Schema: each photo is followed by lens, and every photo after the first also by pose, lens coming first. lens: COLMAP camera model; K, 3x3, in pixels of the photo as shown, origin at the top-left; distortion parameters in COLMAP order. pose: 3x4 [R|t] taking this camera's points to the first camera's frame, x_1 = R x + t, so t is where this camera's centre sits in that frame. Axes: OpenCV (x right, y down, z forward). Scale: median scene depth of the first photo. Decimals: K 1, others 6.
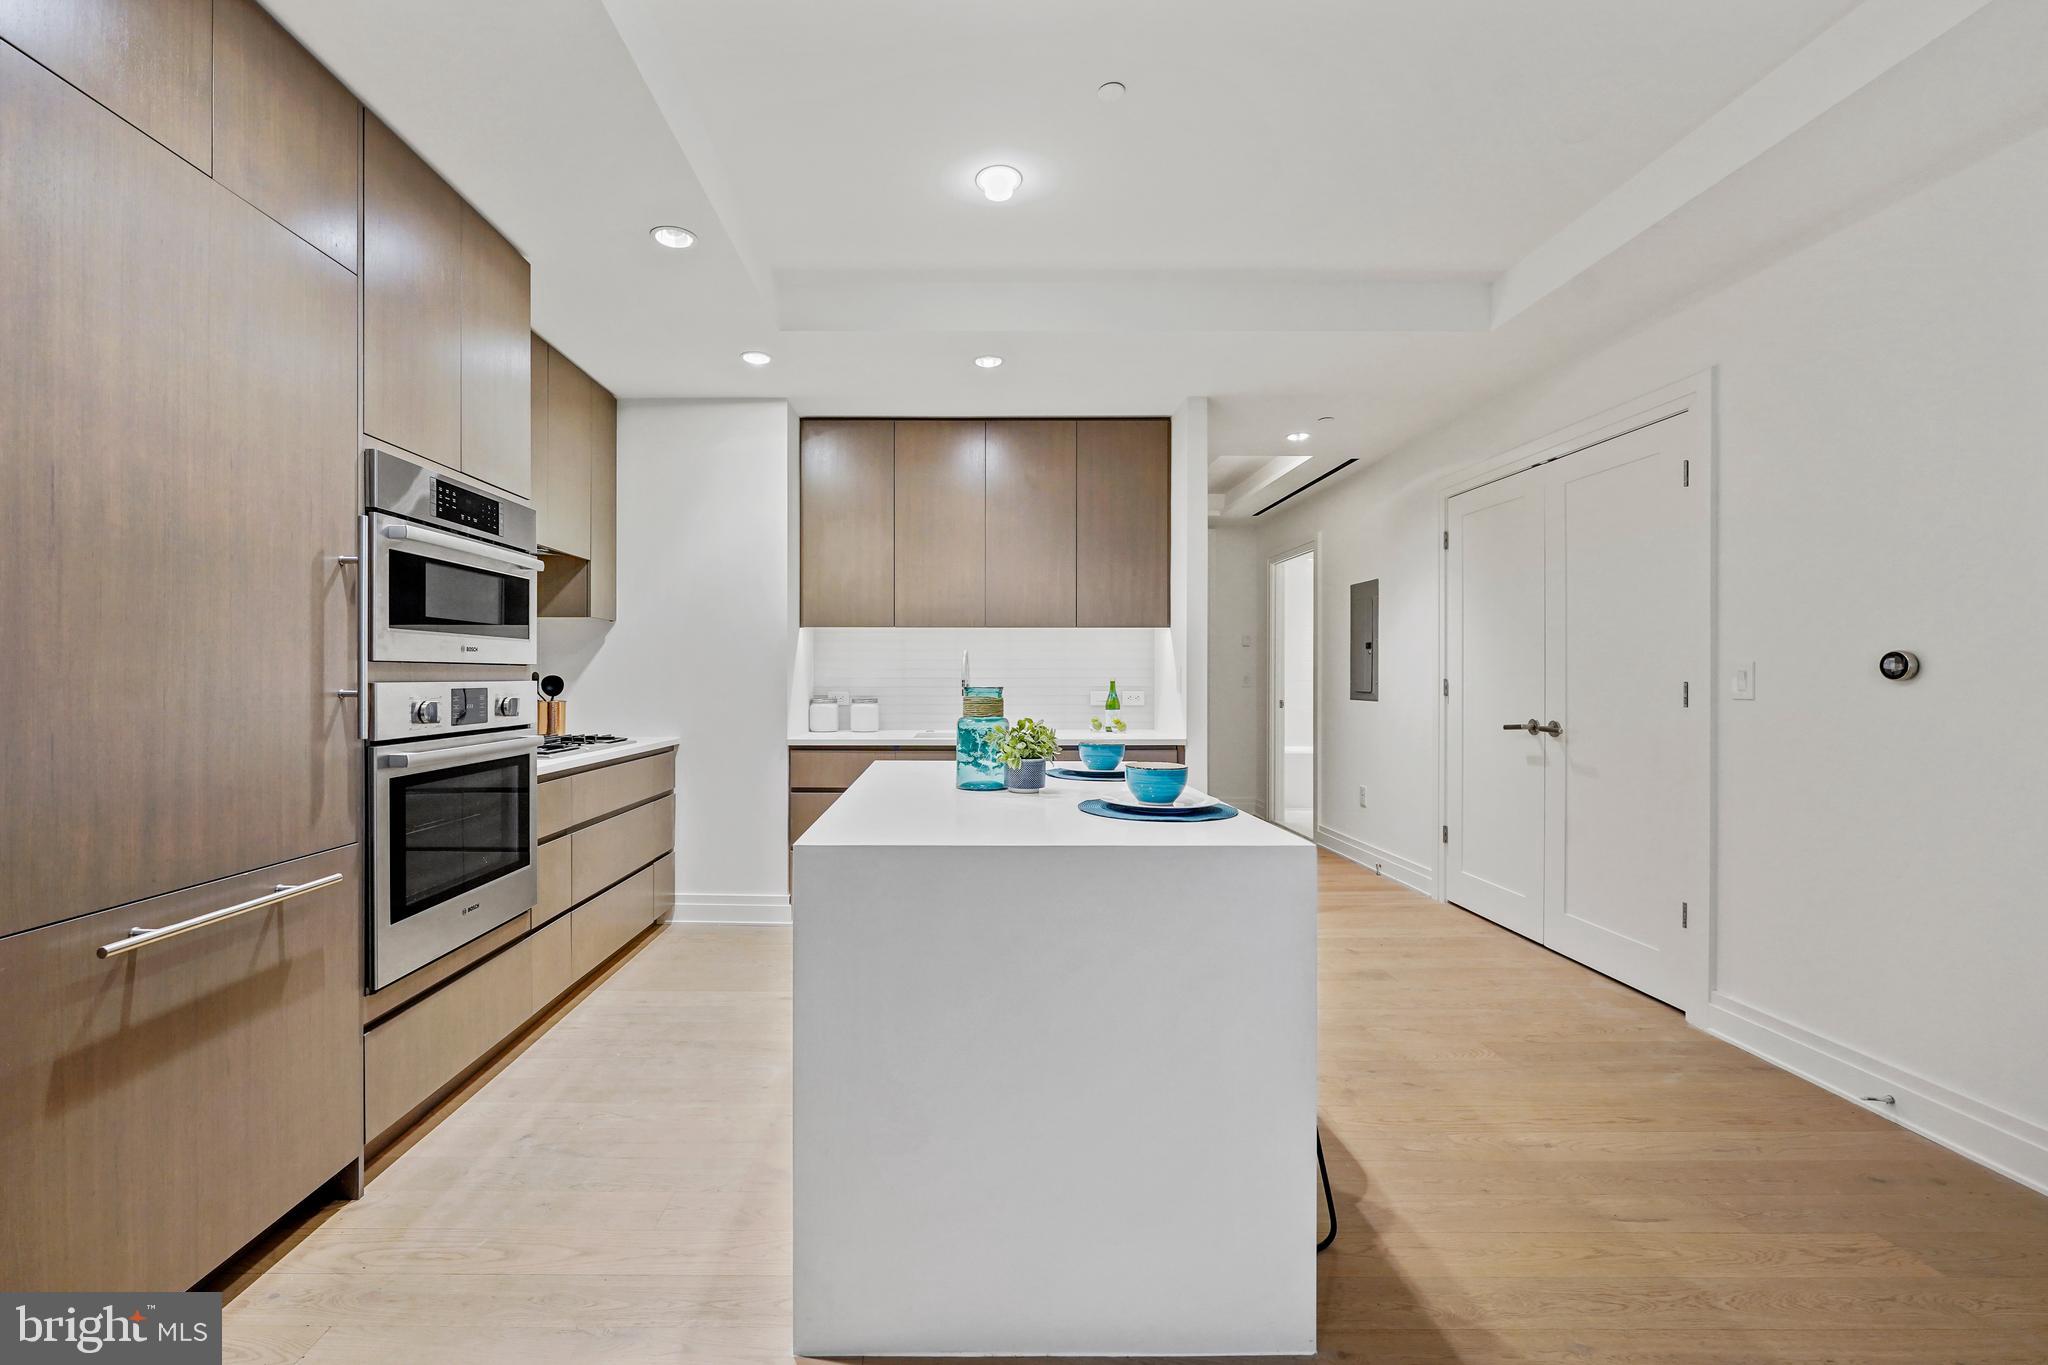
lens RADIAL K [[853.1, 0, 962.6], [0, 853.1, 681.3], [0, 0, 1]] dist [-0.002013, 0.000161]
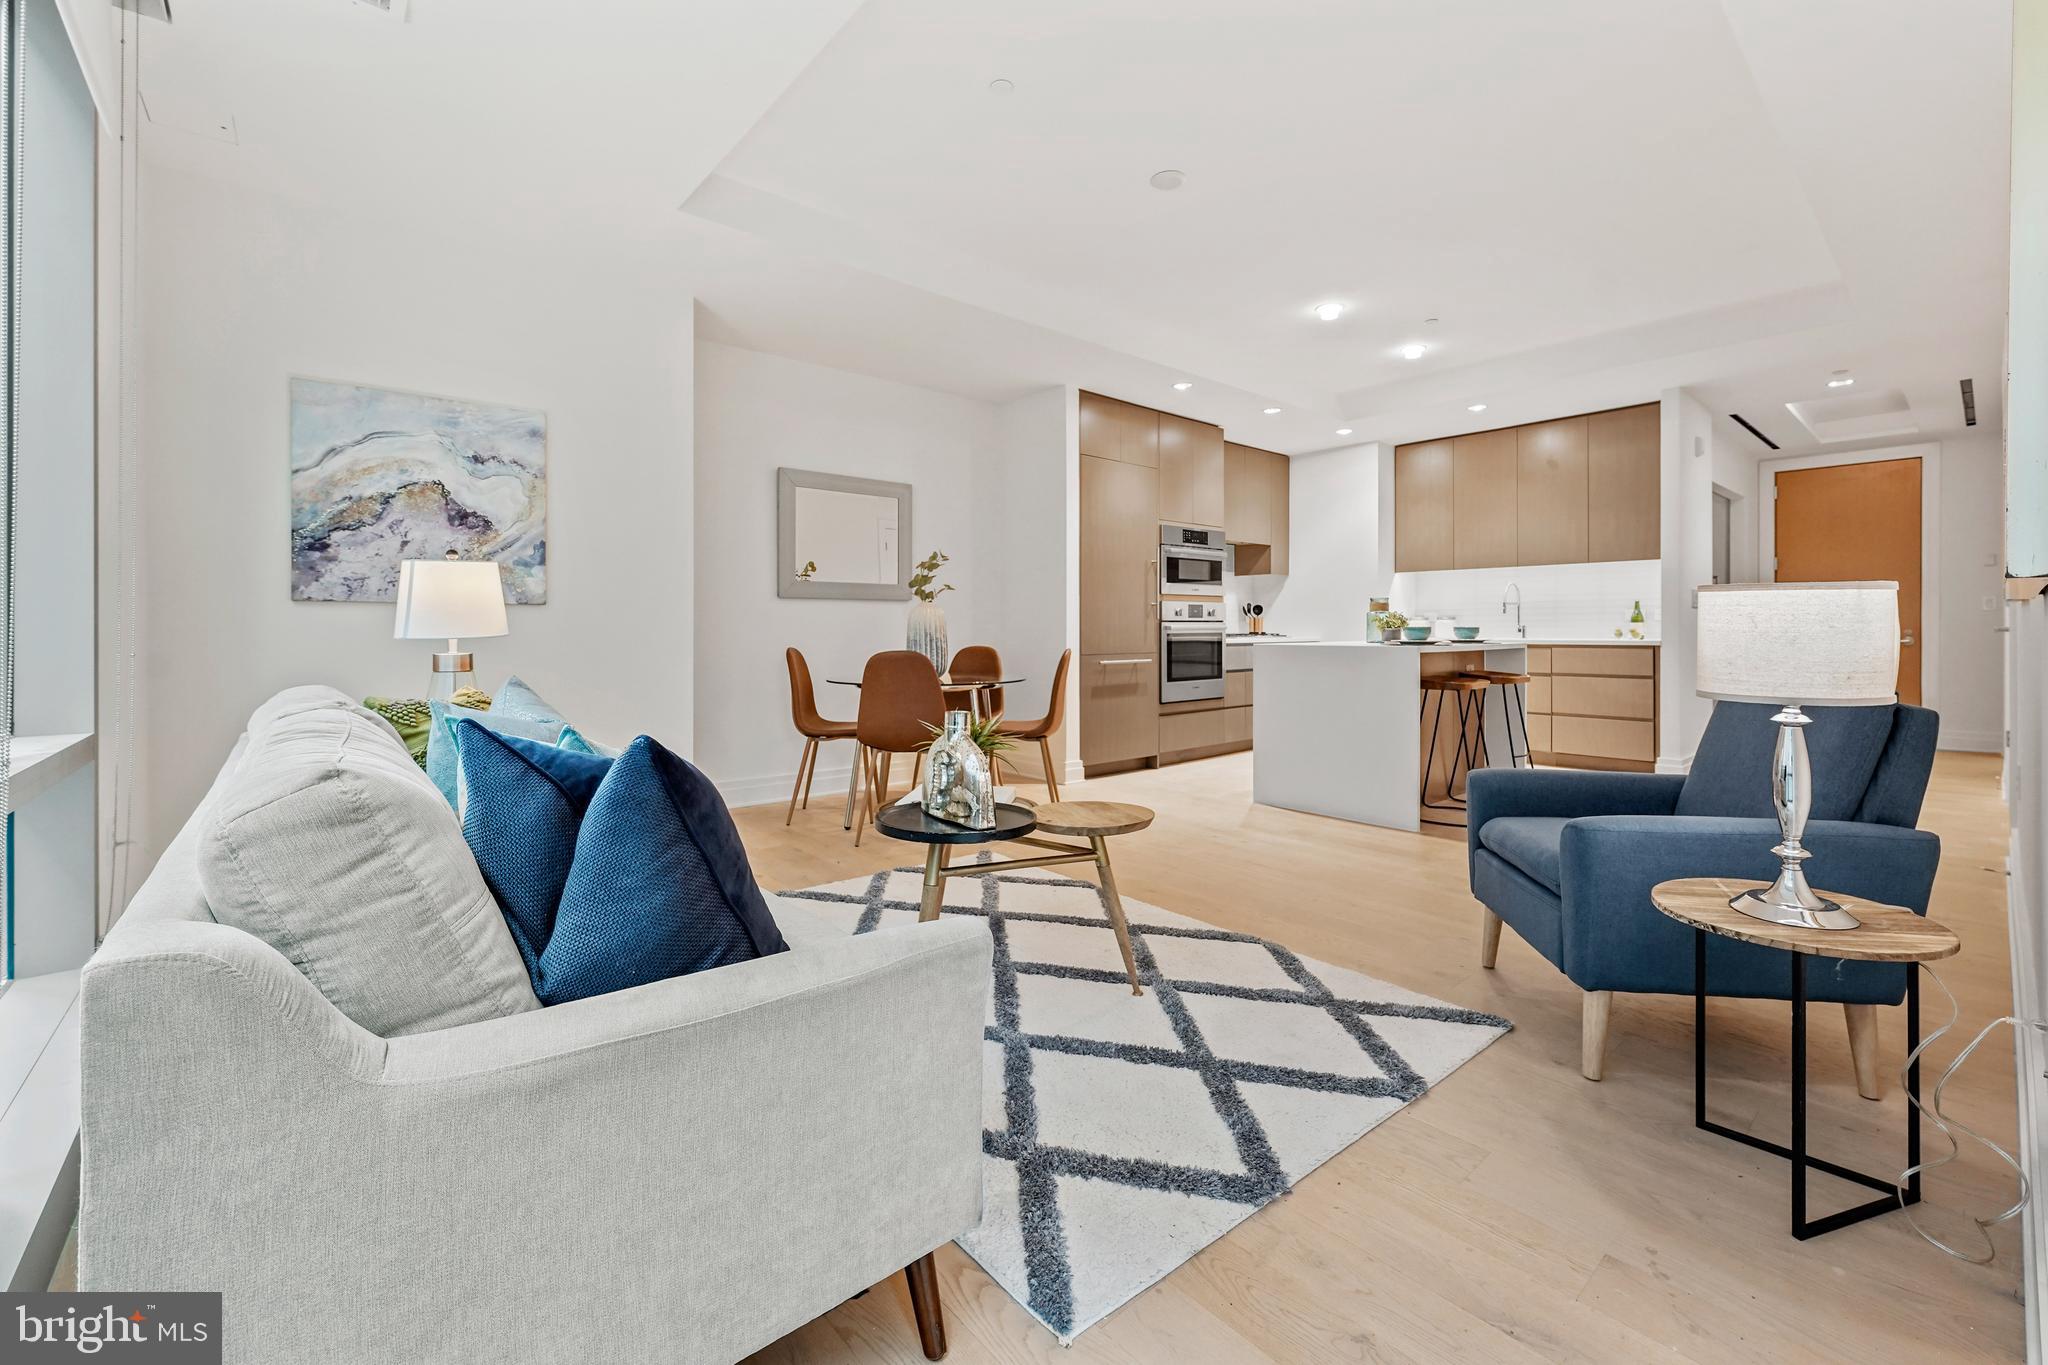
lens RADIAL K [[824.4, 0, 1029.5], [0, 824.4, 640.4], [0, 0, 1]] dist [0.001251, -0.001185]
pose [[0.656860, 0.009689, -0.753950, 1.029947], [-0.000656, 0.999924, 0.012278, 0.089390], [0.754012, -0.007570, 0.656817, -1.090954]]
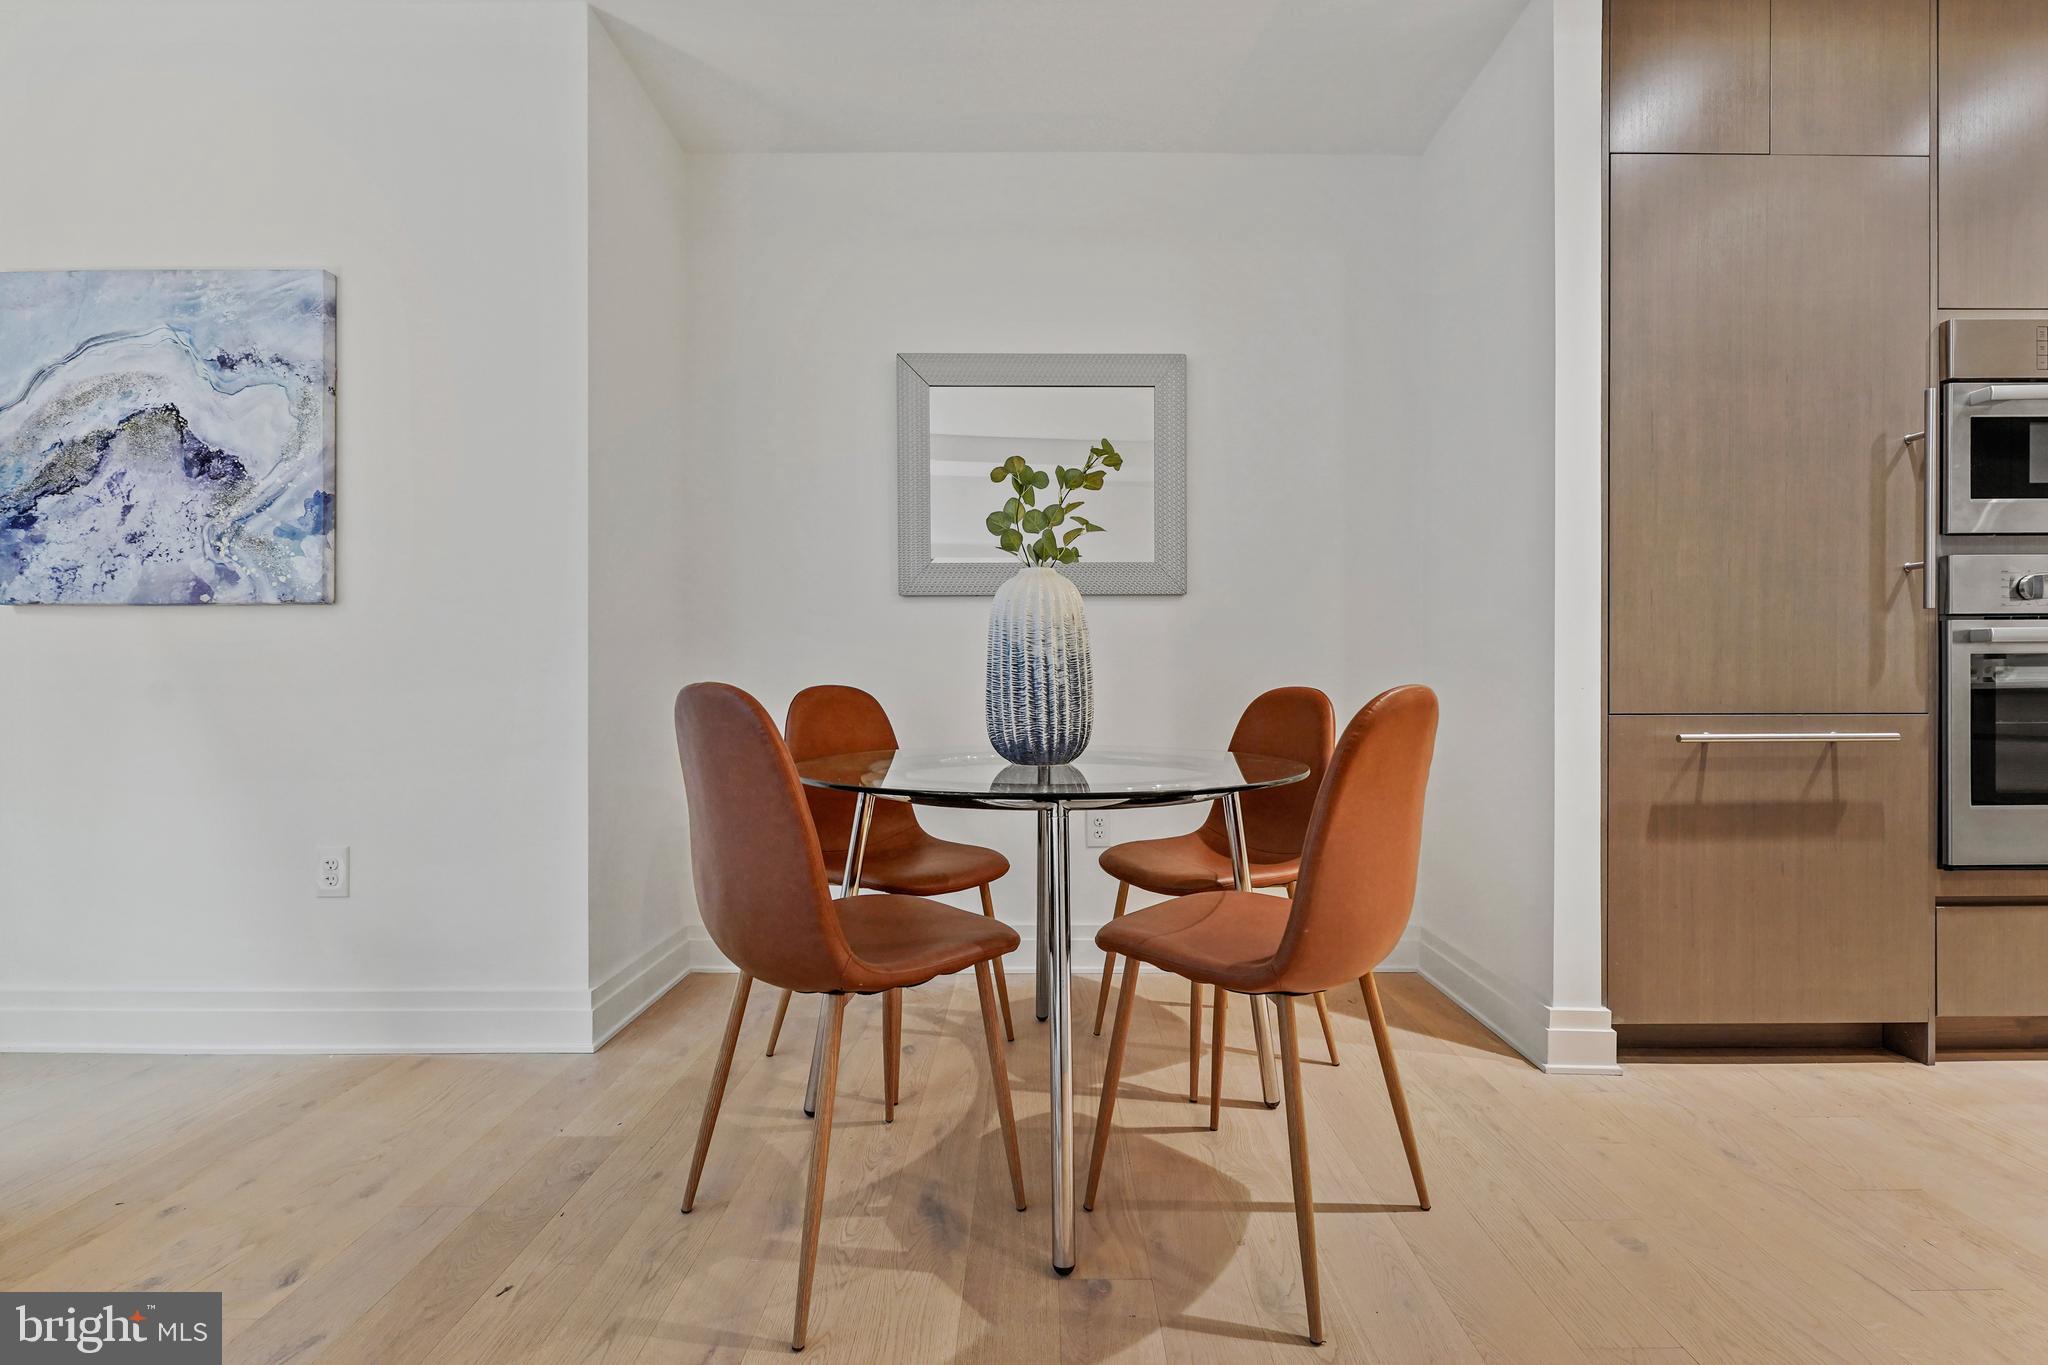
lens RADIAL K [[824.4, 0, 1047.3], [0, 824.4, 693.4], [0, 0, 1]] dist [0.001251, -0.001185]
pose [[0.018774, 0.006383, -0.999803, 0.212761], [0.000605, 0.999979, 0.006396, 0.131155], [0.999824, -0.000725, 0.018770, -0.059421]]
